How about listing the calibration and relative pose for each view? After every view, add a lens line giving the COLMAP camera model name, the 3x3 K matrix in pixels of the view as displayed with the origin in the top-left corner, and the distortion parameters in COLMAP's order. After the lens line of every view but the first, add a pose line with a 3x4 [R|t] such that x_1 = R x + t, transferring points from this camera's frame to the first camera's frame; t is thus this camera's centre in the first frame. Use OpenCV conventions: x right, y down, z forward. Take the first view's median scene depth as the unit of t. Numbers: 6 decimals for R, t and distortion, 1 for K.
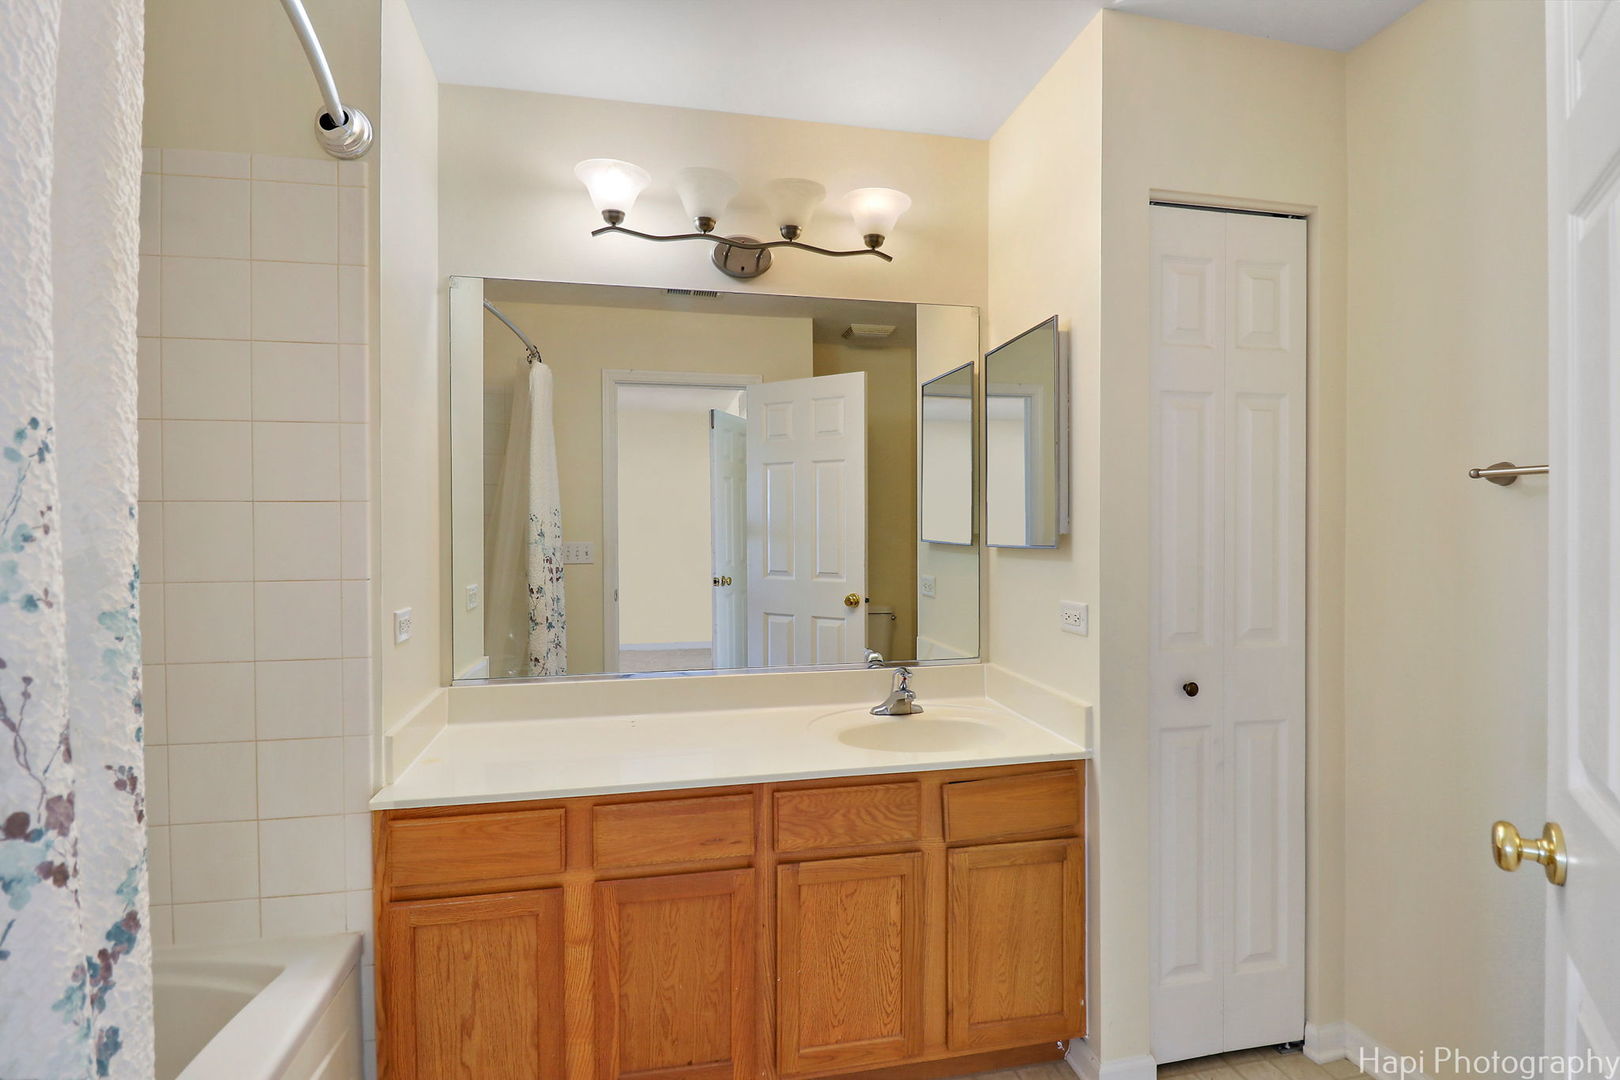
lens RADIAL K [[769.7, 0, 803.0], [0, 769.7, 540.0], [0, 0, 1]] dist [0.000975, -0.013585]
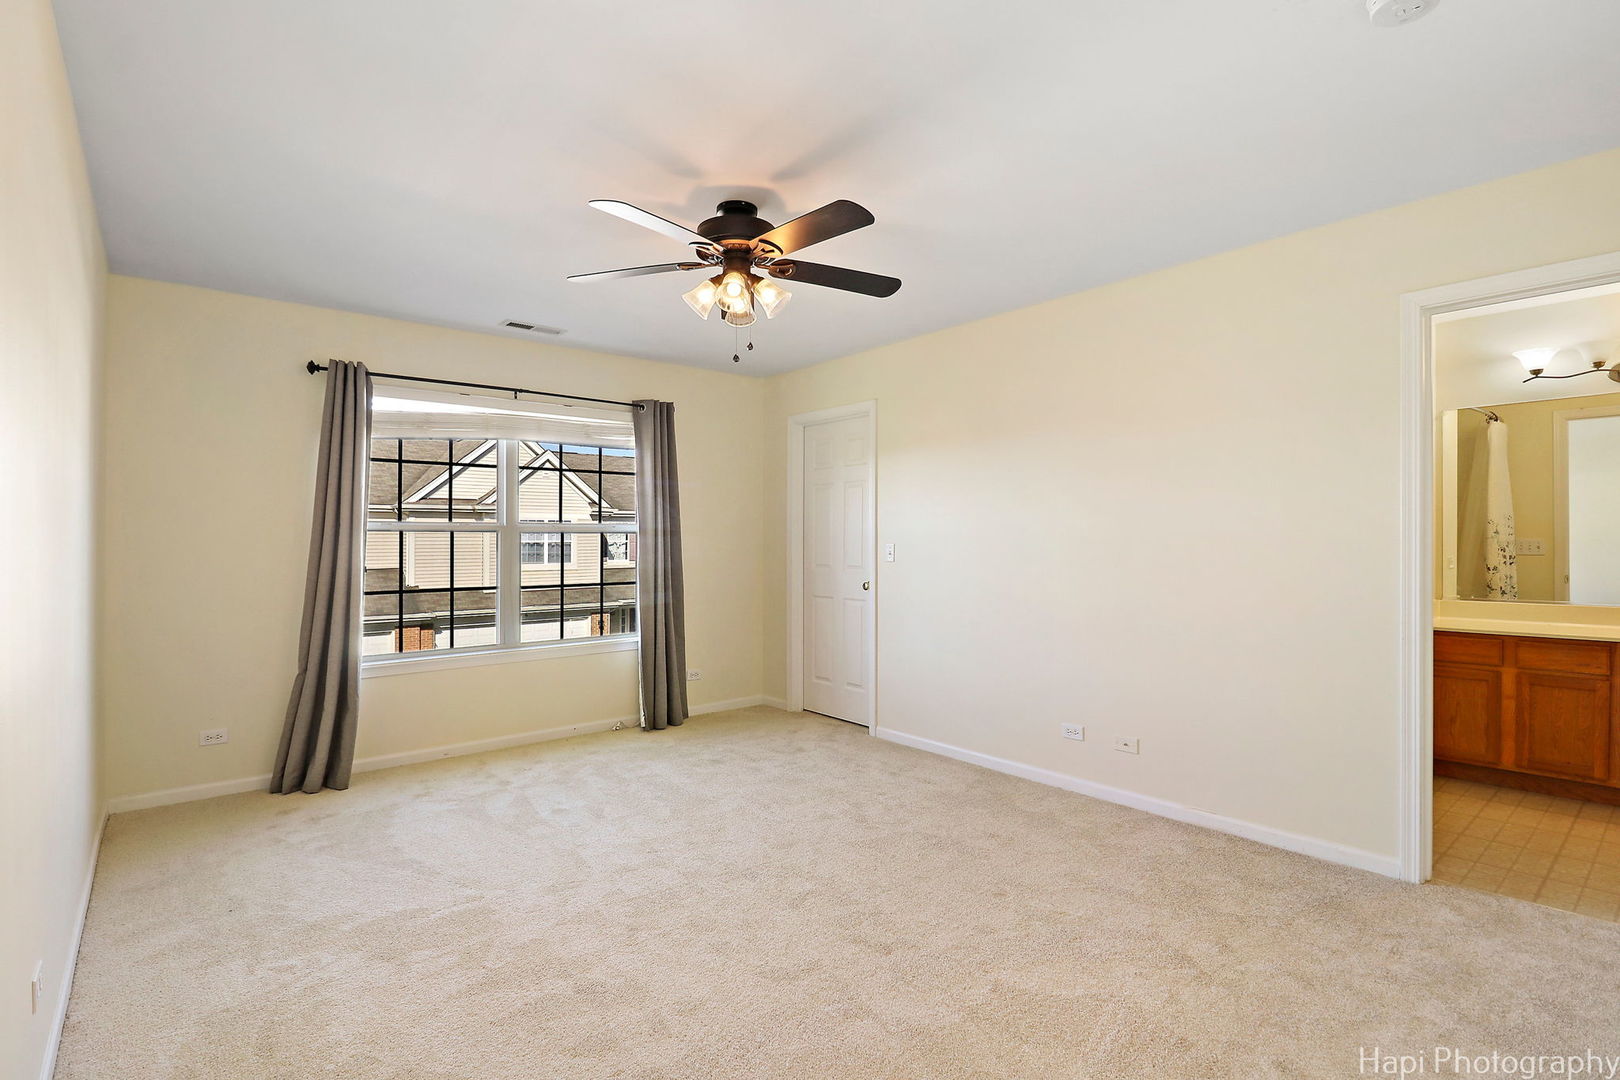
lens RADIAL K [[769.7, 0, 803.0], [0, 769.7, 540.0], [0, 0, 1]] dist [0.000975, -0.013585]
pose [[0.475524, 0.001281, -0.879702, 0.589816], [-0.012403, 0.999909, -0.005248, 0.056847], [0.879615, 0.013407, 0.475497, -1.626655]]
